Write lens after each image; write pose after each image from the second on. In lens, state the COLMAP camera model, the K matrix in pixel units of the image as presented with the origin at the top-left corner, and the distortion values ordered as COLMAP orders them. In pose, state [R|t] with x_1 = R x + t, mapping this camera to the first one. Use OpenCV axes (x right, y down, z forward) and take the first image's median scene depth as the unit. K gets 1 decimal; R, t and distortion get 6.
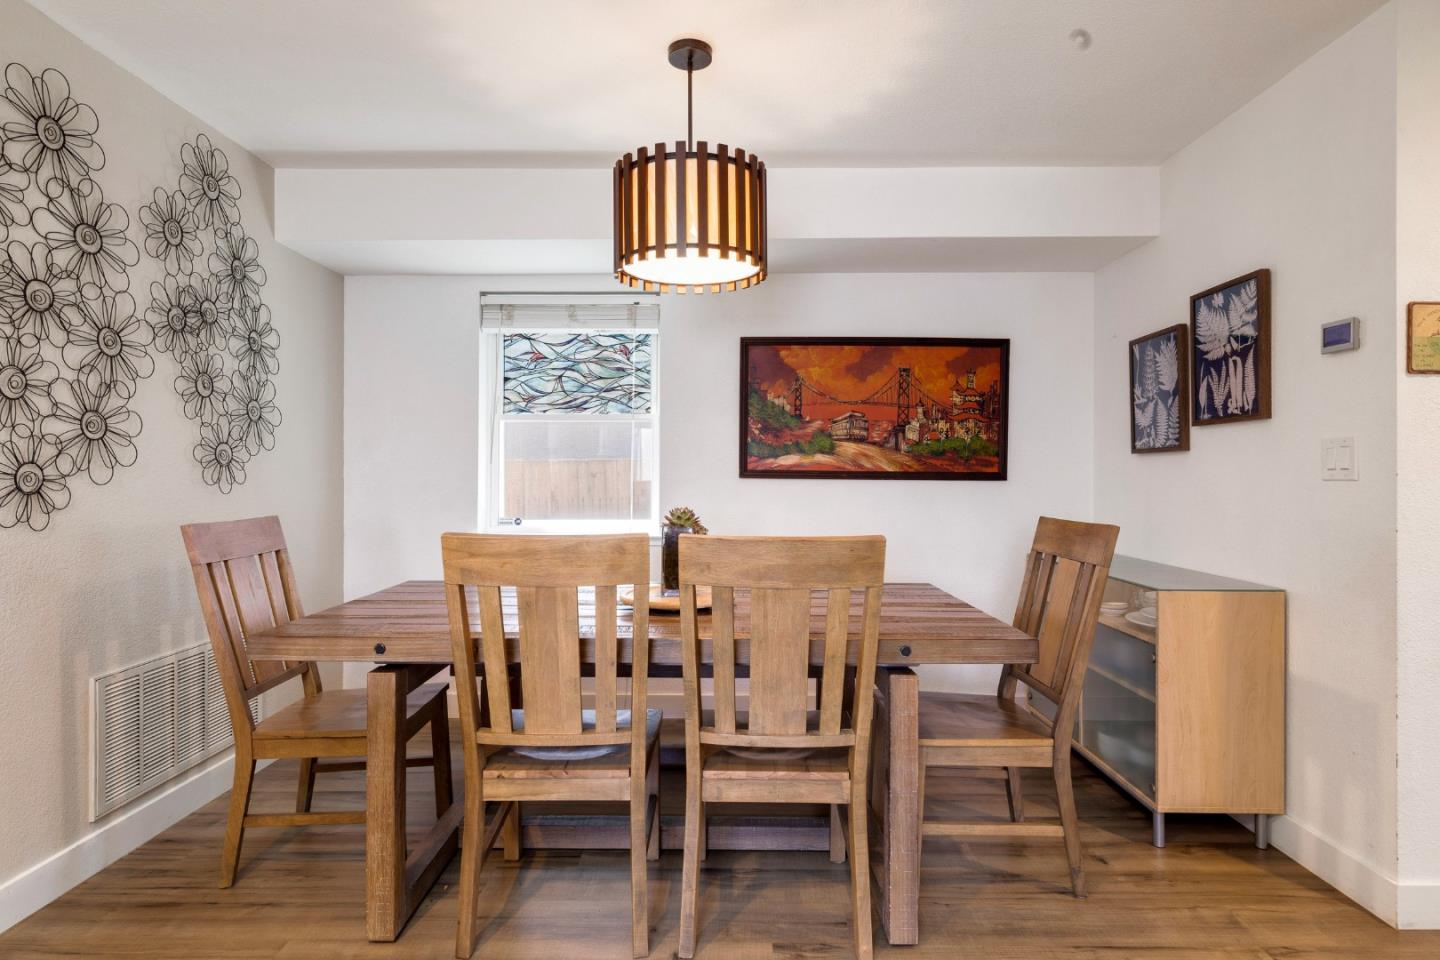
lens RADIAL K [[759.2, 0, 720.0], [0, 759.2, 480.0], [0, 0, 1]] dist [0.000923, 0.000311]
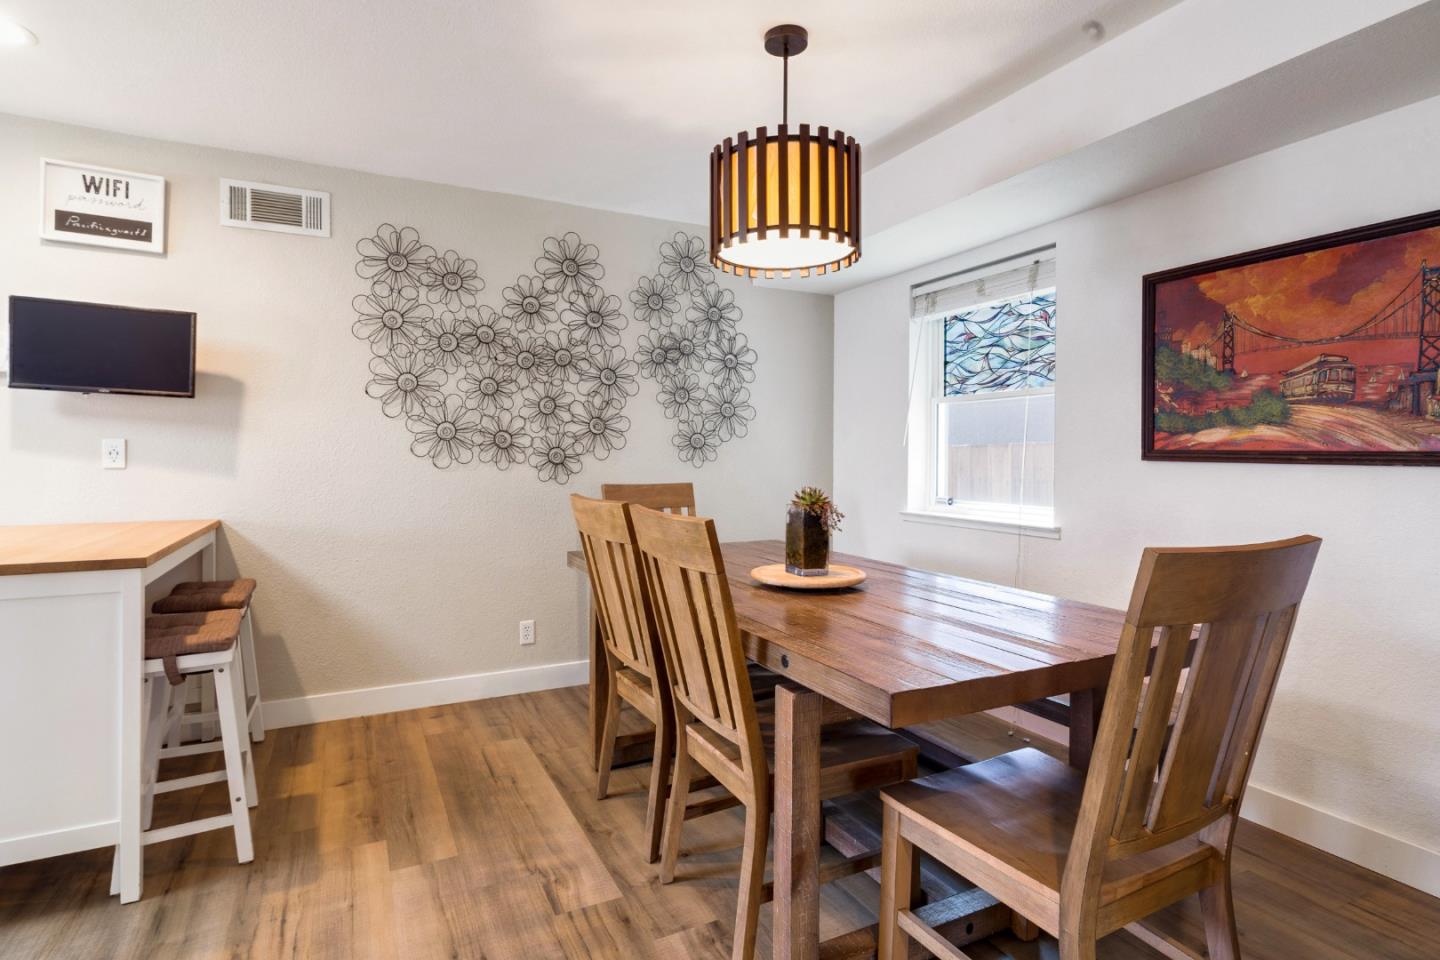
lens RADIAL K [[723.5, 0, 720.6], [0, 723.5, 463.7], [0, 0, 1]] dist [0.000990, 0.000178]
pose [[0.468165, 0.011775, -0.883563, 0.470384], [-0.010619, 0.999914, 0.007699, -0.000507], [0.883577, 0.005778, 0.468250, 0.284957]]
